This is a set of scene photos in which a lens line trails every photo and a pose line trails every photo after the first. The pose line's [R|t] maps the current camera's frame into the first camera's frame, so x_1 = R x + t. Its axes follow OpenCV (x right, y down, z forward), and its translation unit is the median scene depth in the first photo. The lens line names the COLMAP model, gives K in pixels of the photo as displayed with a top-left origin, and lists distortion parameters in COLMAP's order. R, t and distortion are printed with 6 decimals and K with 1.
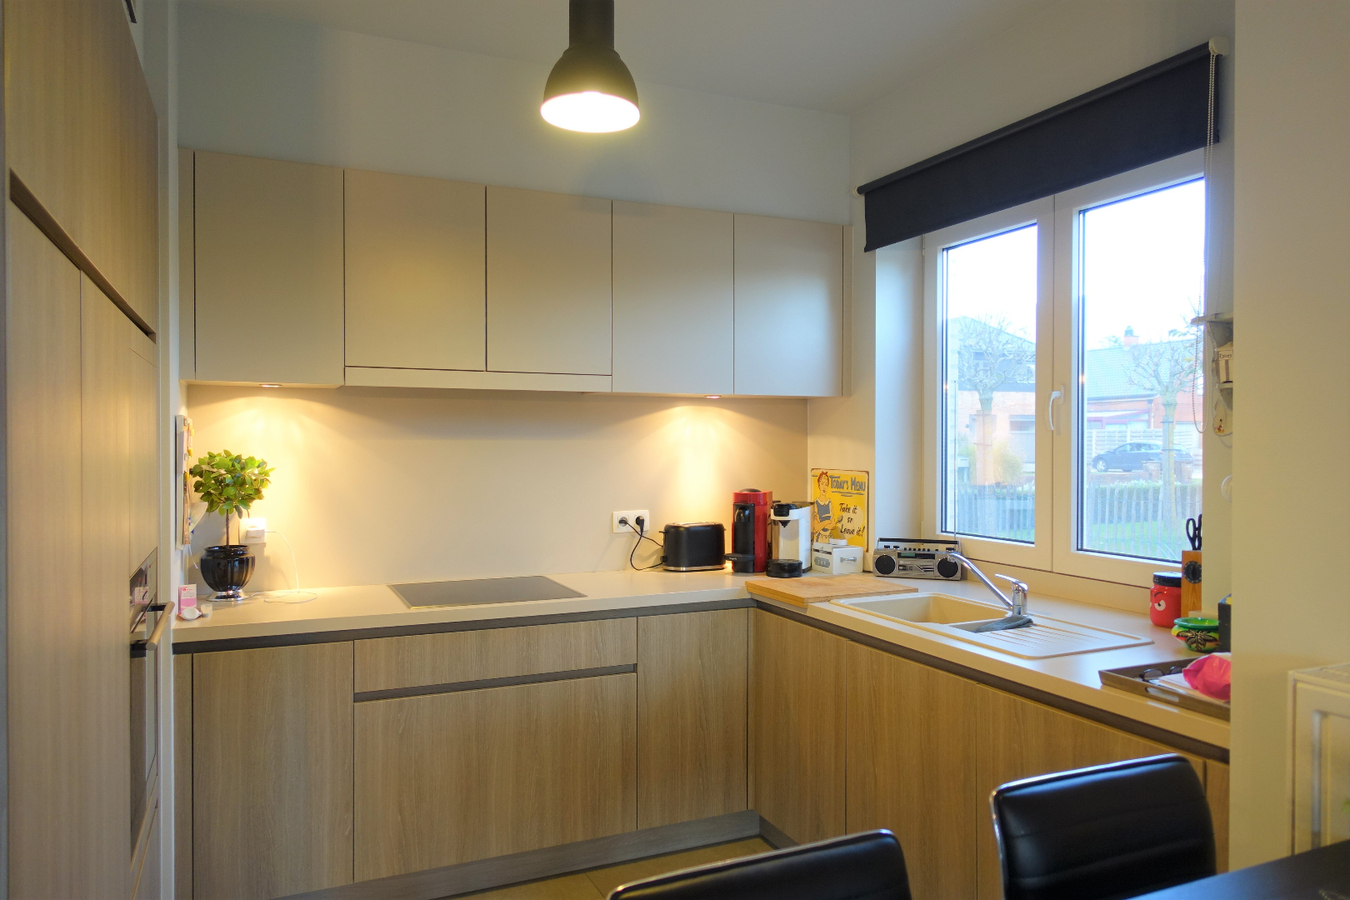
lens RADIAL K [[941.3, 0, 676.3], [0, 941.3, 452.0], [0, 0, 1]] dist [0.001893, 0.001681]
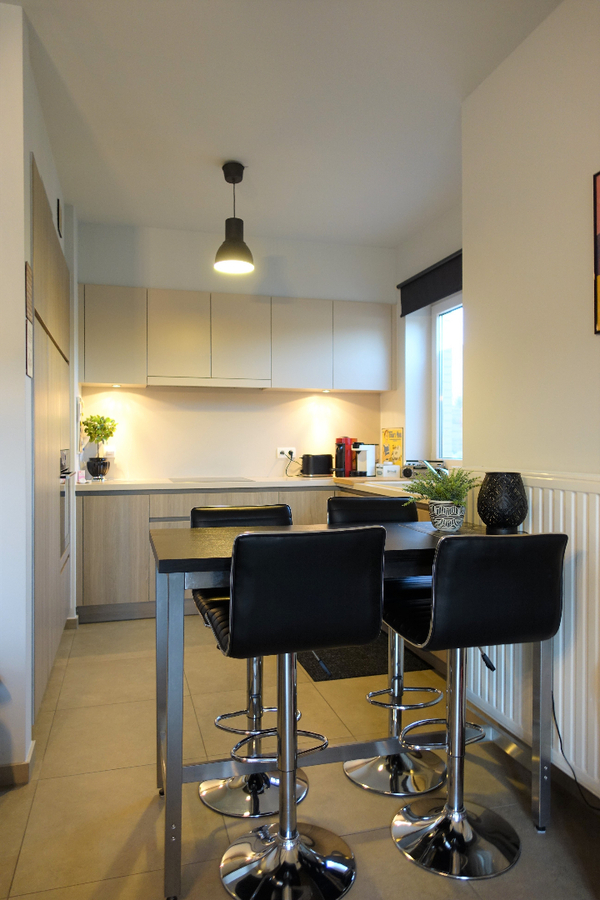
lens RADIAL K [[627.5, 0, 300.8], [0, 627.5, 448.6], [0, 0, 1]] dist [0.001893, 0.001681]
pose [[0.989180, 0.001832, -0.146698, 0.199322], [-0.001856, 0.999998, -0.000023, 0.070711], [0.146698, 0.000295, 0.989181, -0.370442]]
